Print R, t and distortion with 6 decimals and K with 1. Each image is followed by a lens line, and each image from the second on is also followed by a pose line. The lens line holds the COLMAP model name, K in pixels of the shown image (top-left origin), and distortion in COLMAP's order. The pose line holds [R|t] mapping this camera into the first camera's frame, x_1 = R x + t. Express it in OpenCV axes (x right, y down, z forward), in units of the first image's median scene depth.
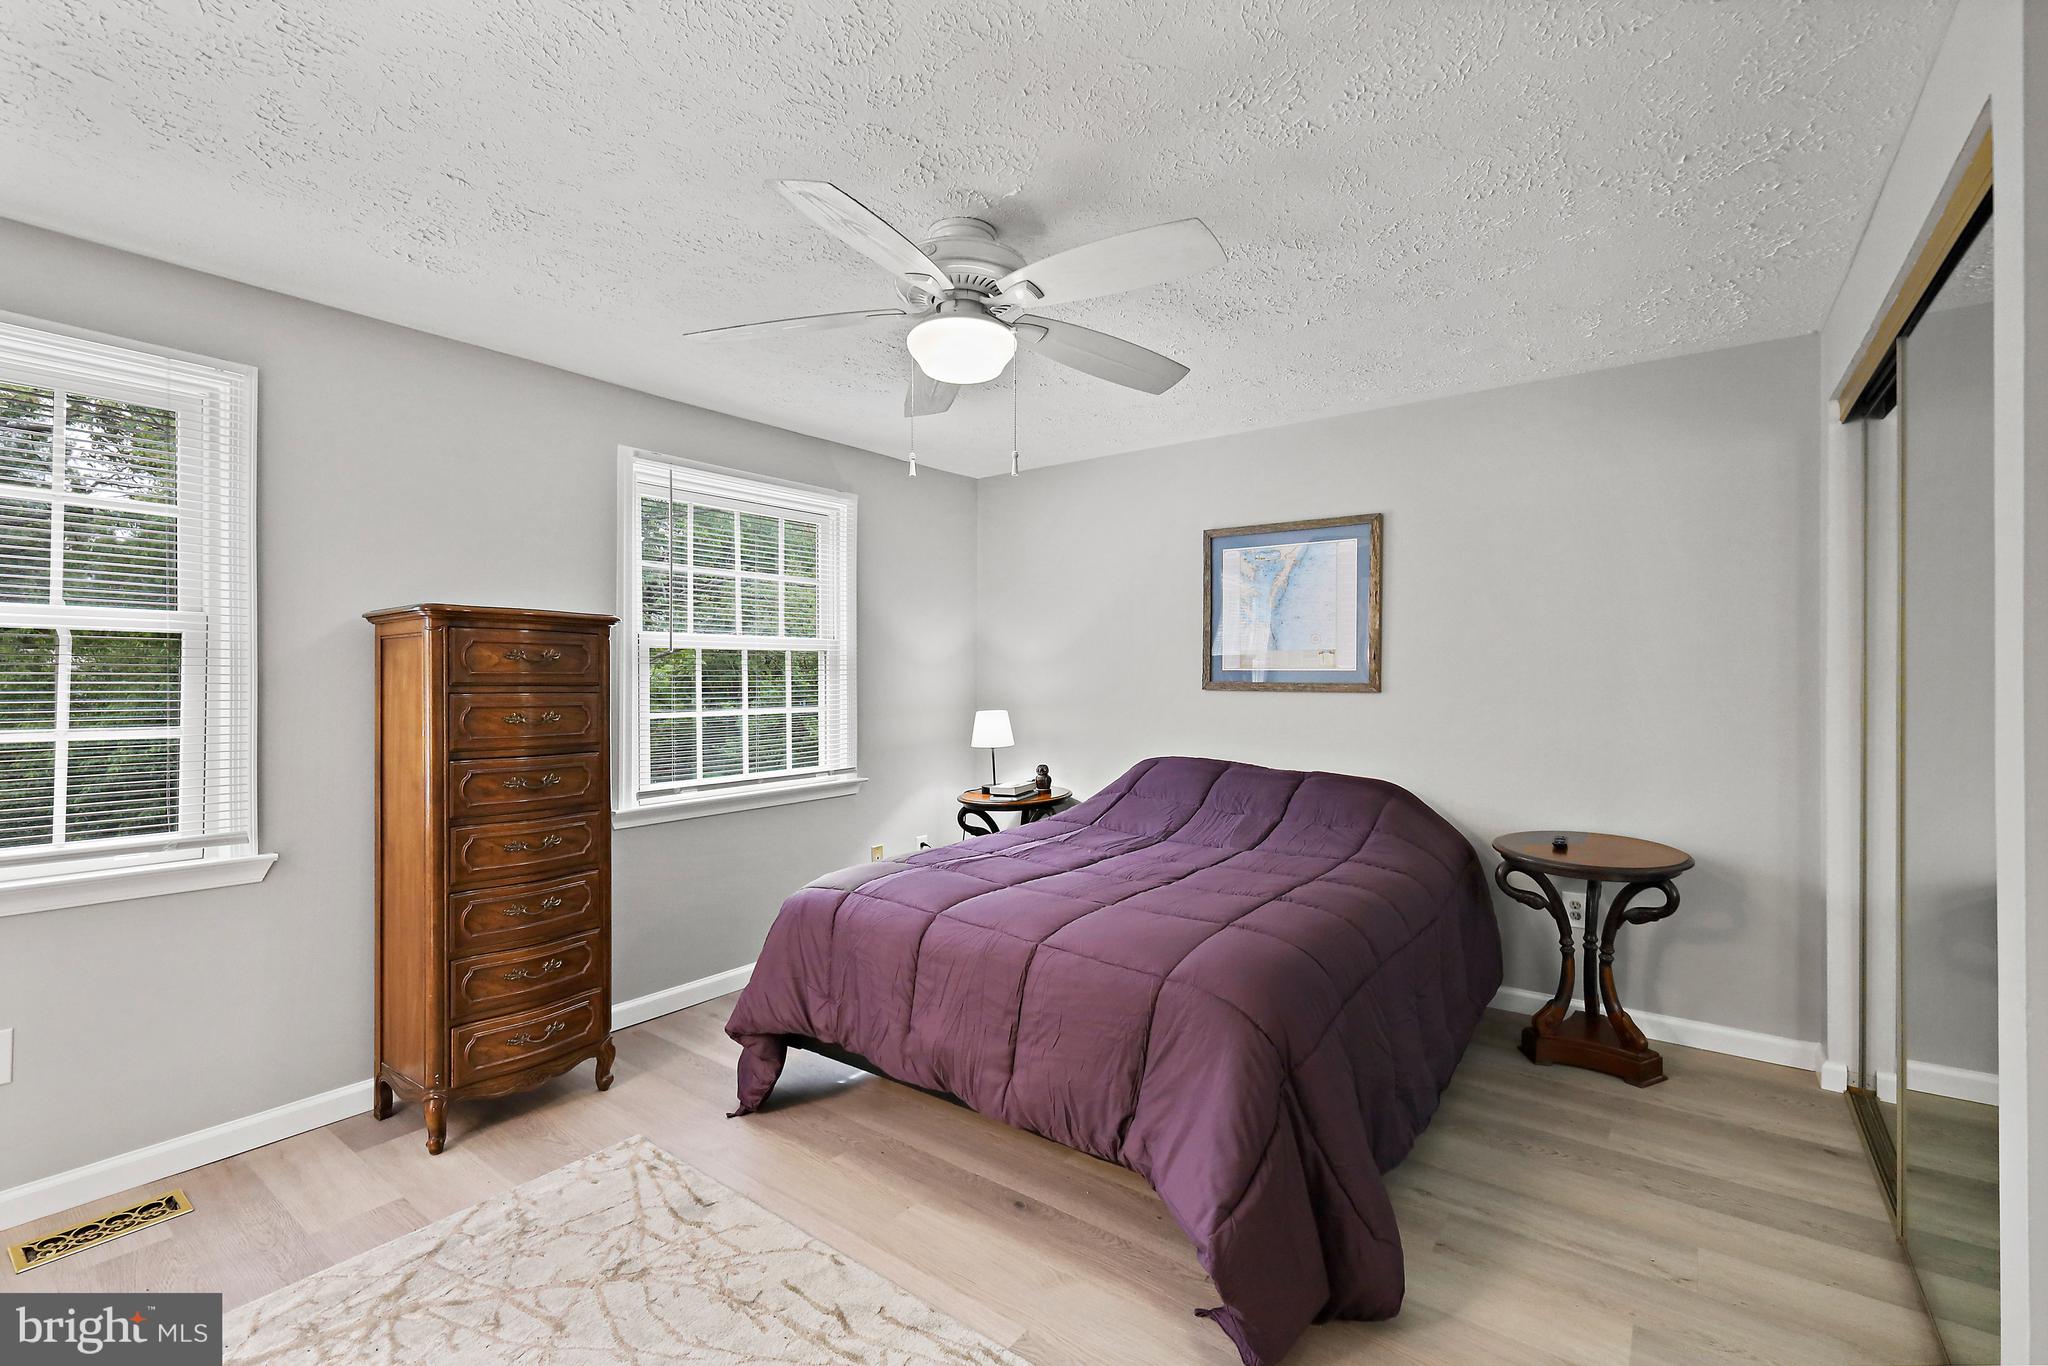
lens RADIAL K [[891.4, 0, 1020.2], [0, 891.4, 676.9], [0, 0, 1]] dist [0.000638, 0.000224]
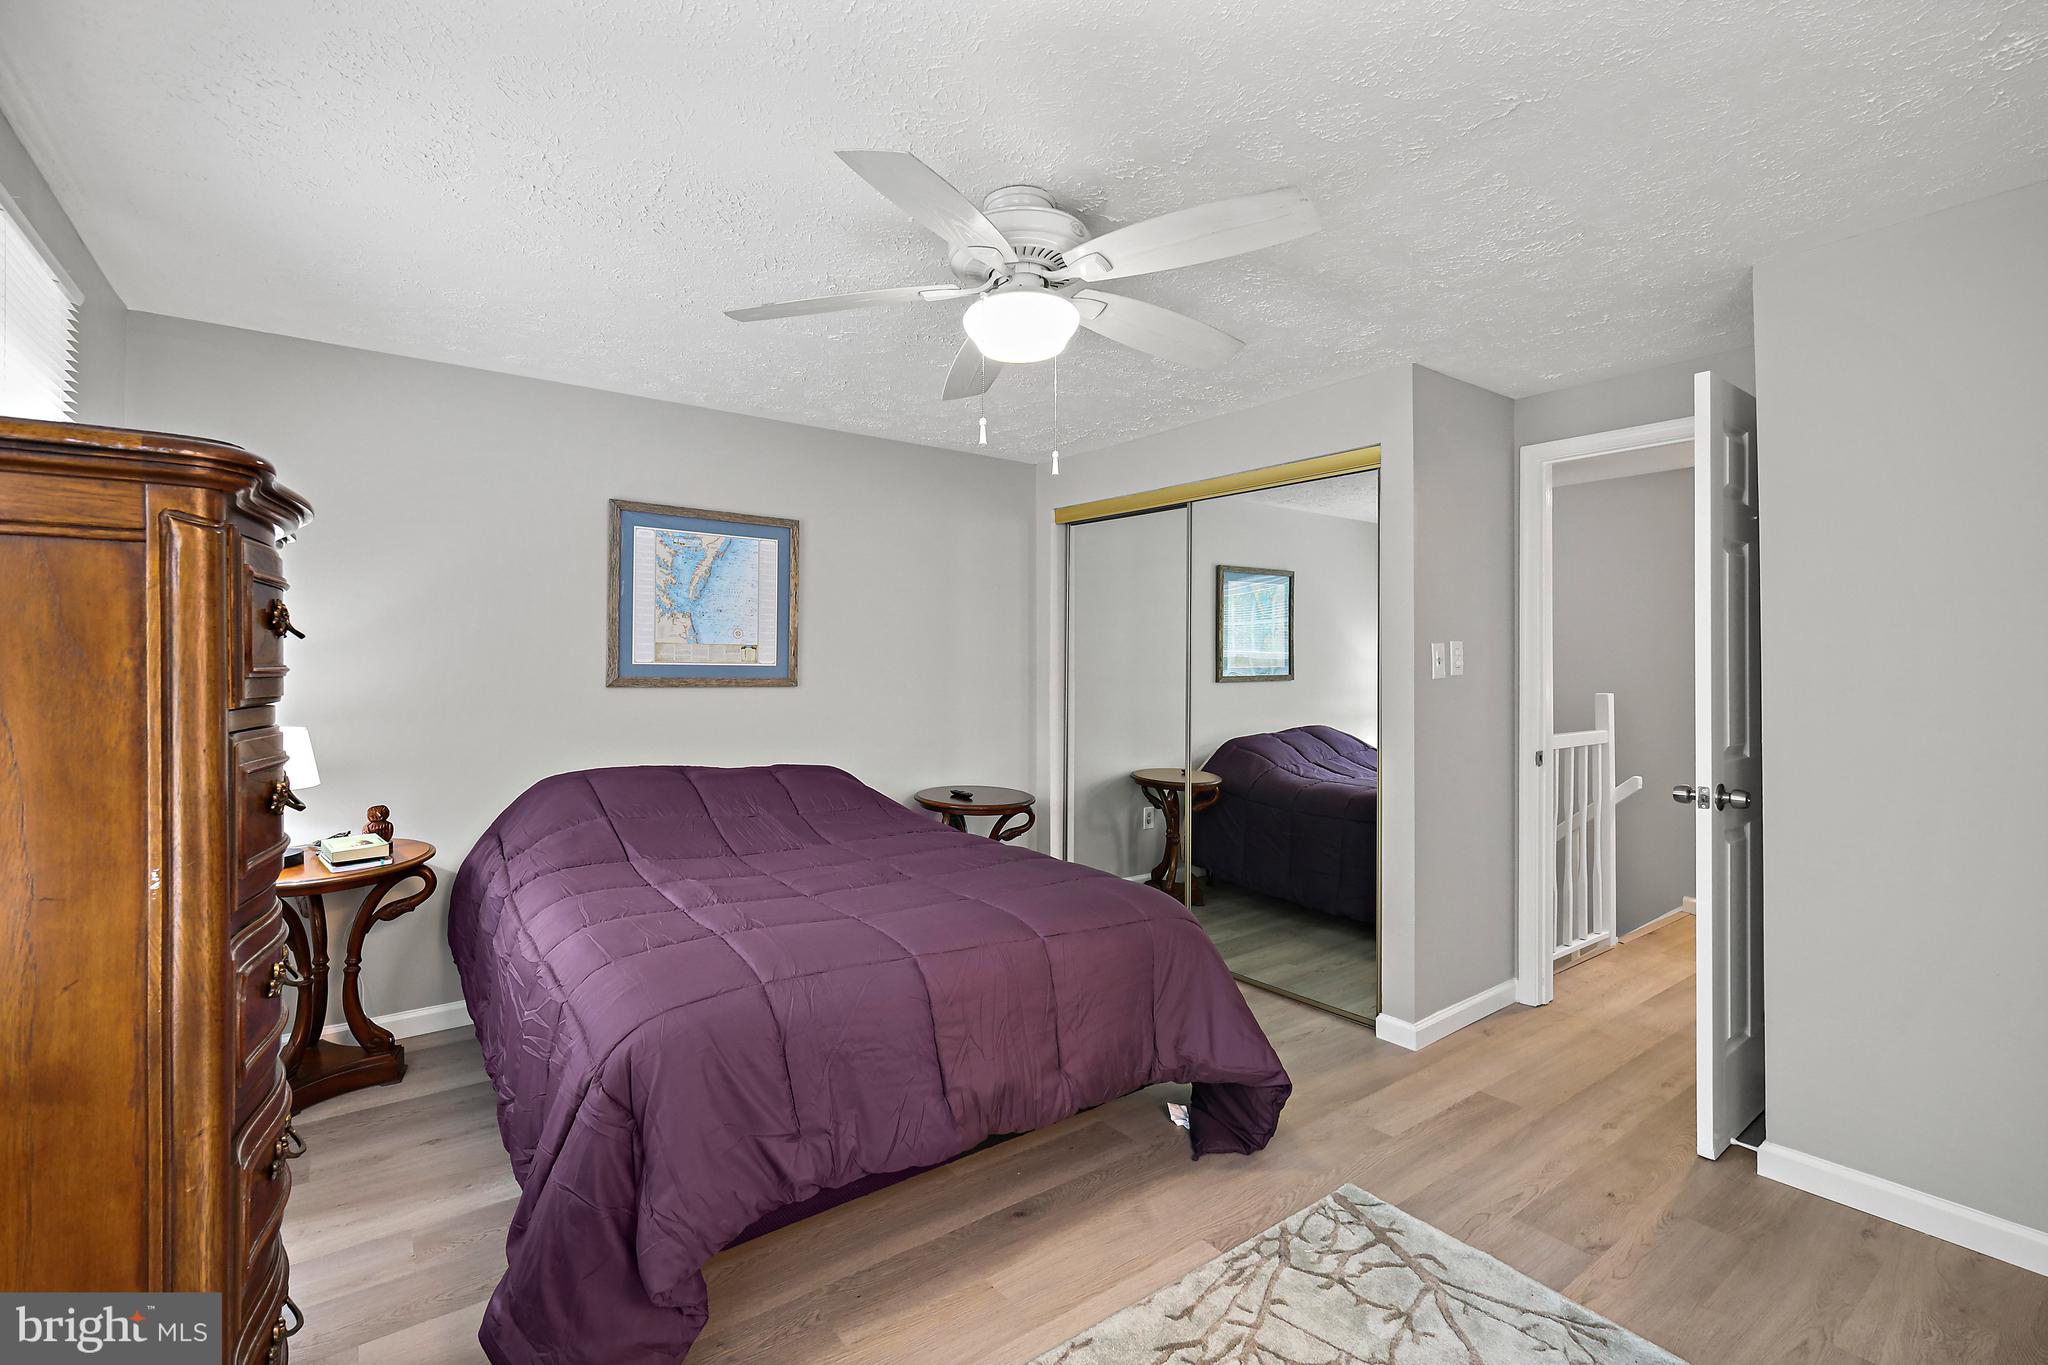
lens RADIAL K [[909.5, 0, 1017.2], [0, 909.5, 675.9], [0, 0, 1]] dist [0.001887, 0.000040]
pose [[0.285660, -0.004325, 0.958321, -0.566559], [0.002899, 0.999989, 0.003649, 0.001356], [-0.958327, 0.001736, 0.285669, 0.428836]]
